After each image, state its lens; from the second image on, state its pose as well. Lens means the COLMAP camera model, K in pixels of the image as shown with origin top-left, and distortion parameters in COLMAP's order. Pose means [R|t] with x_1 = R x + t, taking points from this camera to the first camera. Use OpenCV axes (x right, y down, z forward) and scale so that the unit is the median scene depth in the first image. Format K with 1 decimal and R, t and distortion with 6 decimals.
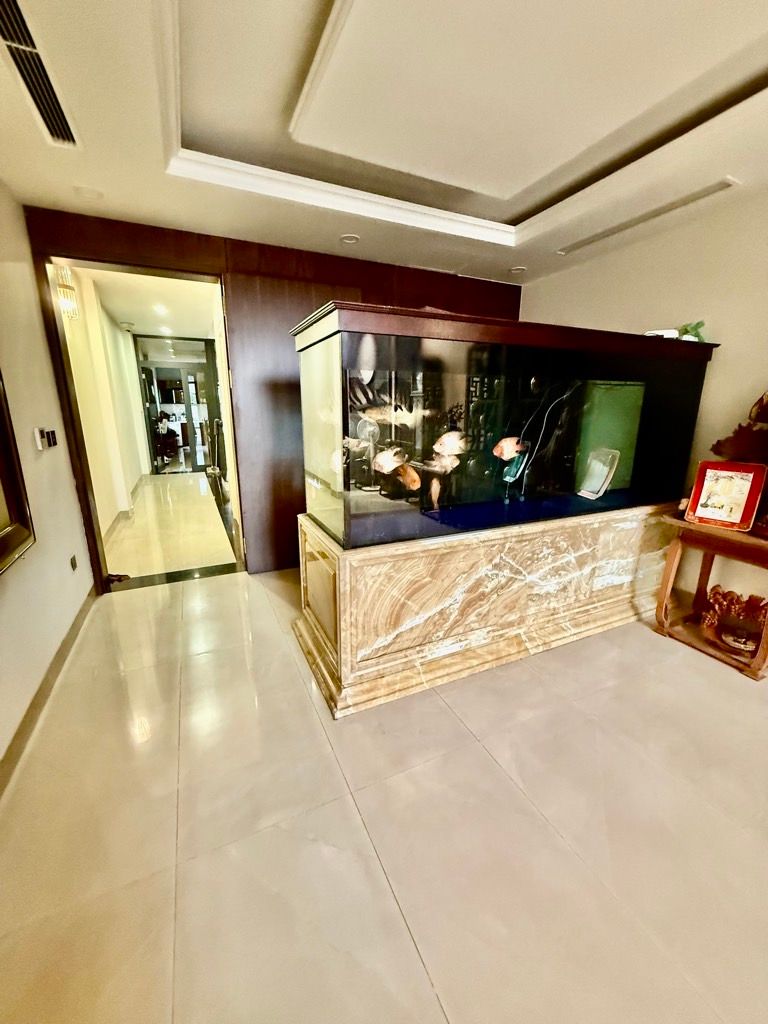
lens RADIAL K [[408.1, 0, 382.1], [0, 408.1, 511.4], [0, 0, 1]] dist [0.003868, -0.000264]
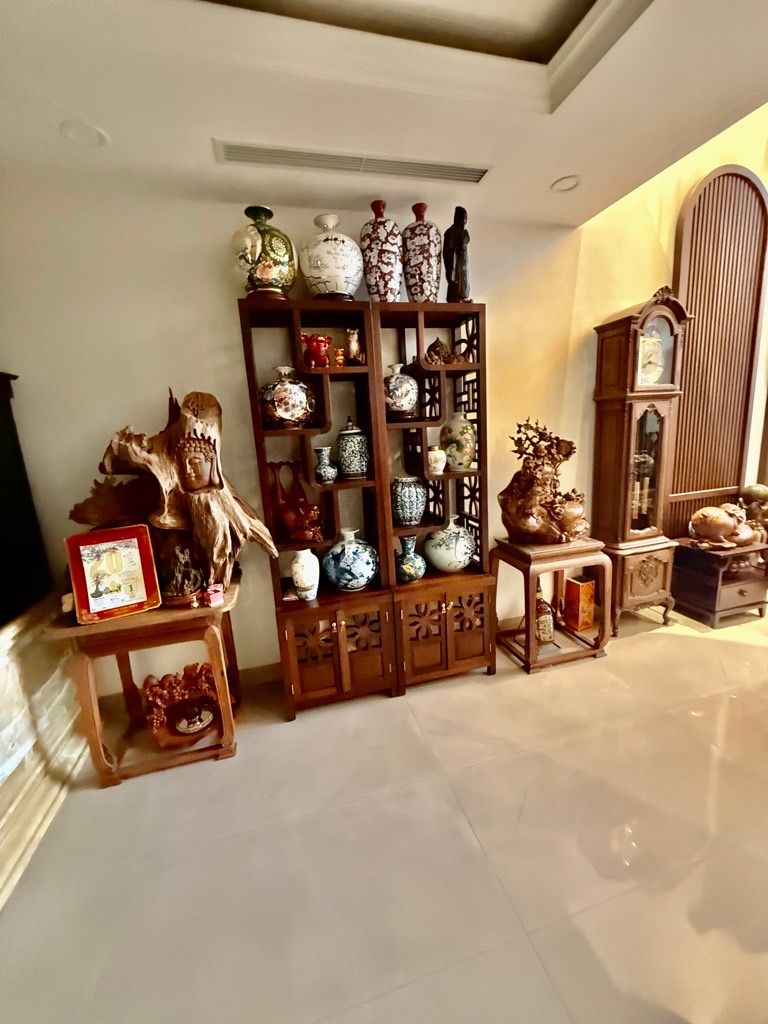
lens RADIAL K [[408.1, 0, 380.8], [0, 408.1, 510.0], [0, 0, 1]] dist [0.003868, -0.000264]
pose [[0.181362, -0.203996, 0.962026, 0.209745], [0.311703, 0.939733, 0.140506, -0.093755], [-0.932711, 0.274384, 0.234018, 0.312382]]
